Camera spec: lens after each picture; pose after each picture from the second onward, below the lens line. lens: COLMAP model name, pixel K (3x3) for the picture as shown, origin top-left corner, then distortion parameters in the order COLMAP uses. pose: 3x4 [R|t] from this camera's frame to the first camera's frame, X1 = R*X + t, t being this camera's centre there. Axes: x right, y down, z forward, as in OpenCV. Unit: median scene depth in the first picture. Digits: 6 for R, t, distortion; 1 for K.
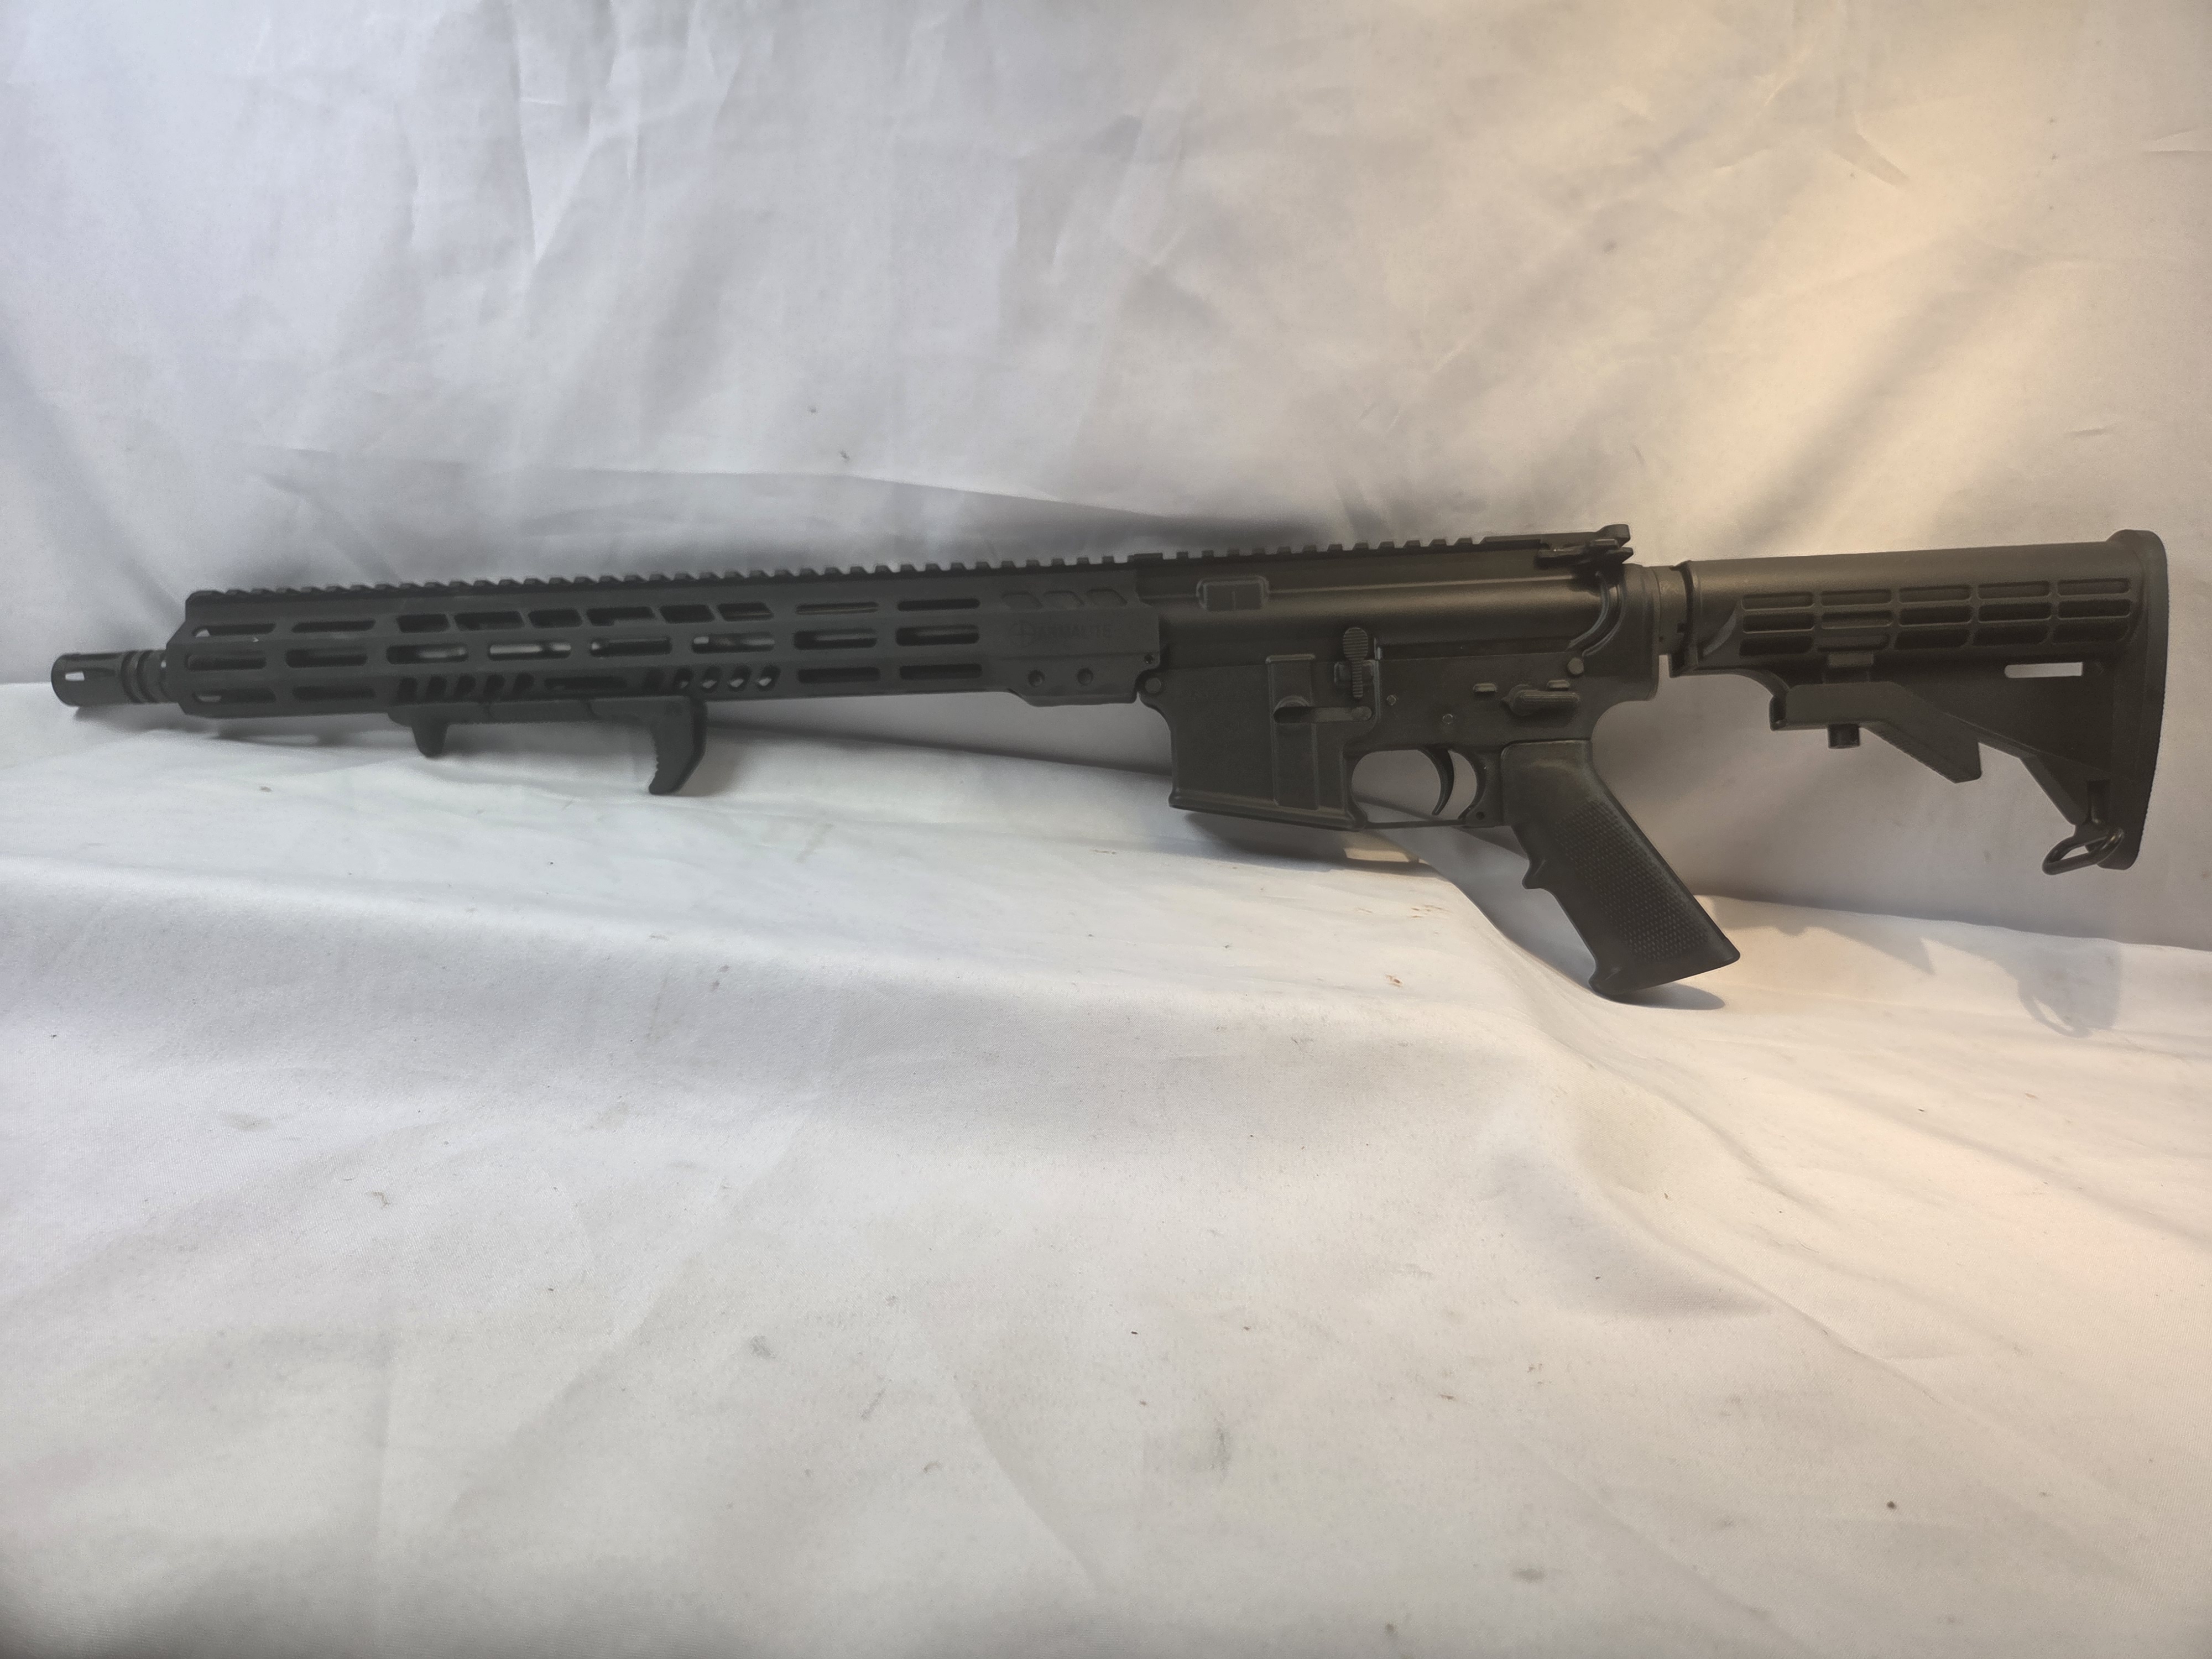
lens RADIAL K [[1470.7, 0, 1106.0], [0, 1470.7, 829.5], [0, 0, 1]] dist [0.000851, 0.001158]
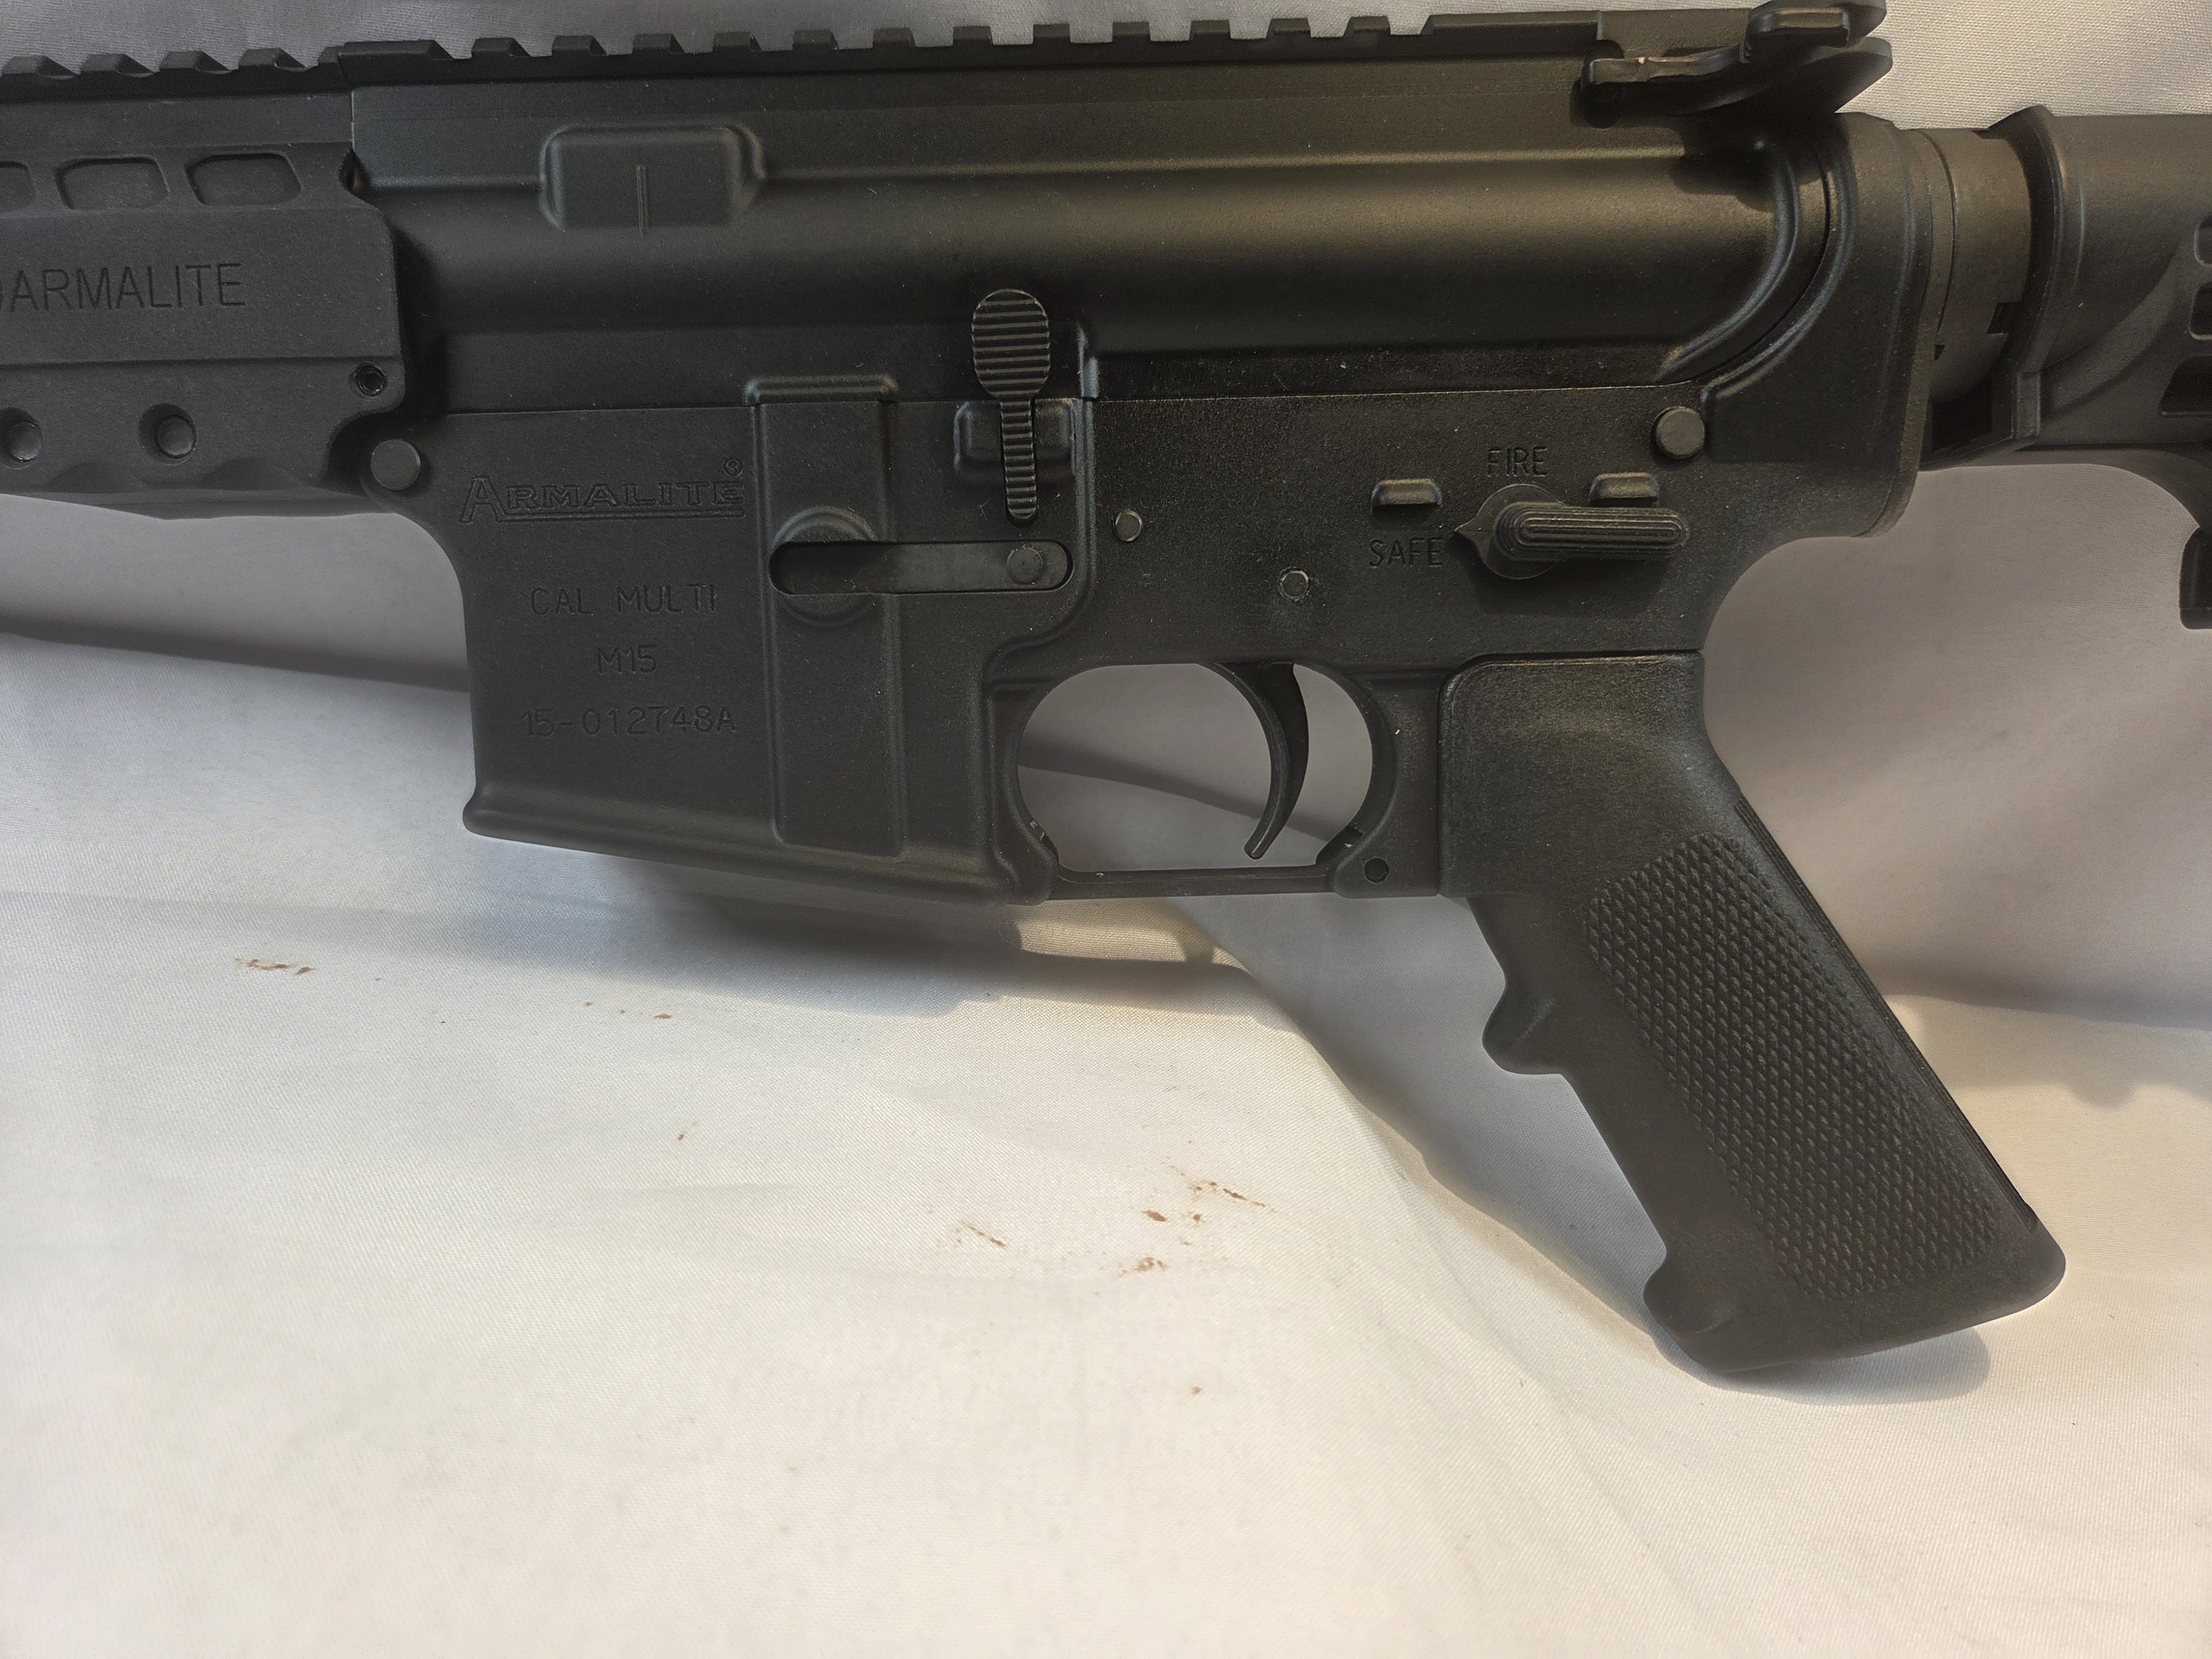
lens RADIAL K [[1533.2, 0, 1106.0], [0, 1533.2, 829.5], [0, 0, 1]] dist [0.002194, -0.000819]
pose [[0.998216, 0.004741, 0.059526, 0.169267], [-0.014211, 0.987064, 0.159693, -0.074990], [-0.057999, -0.160254, 0.985370, 0.648525]]
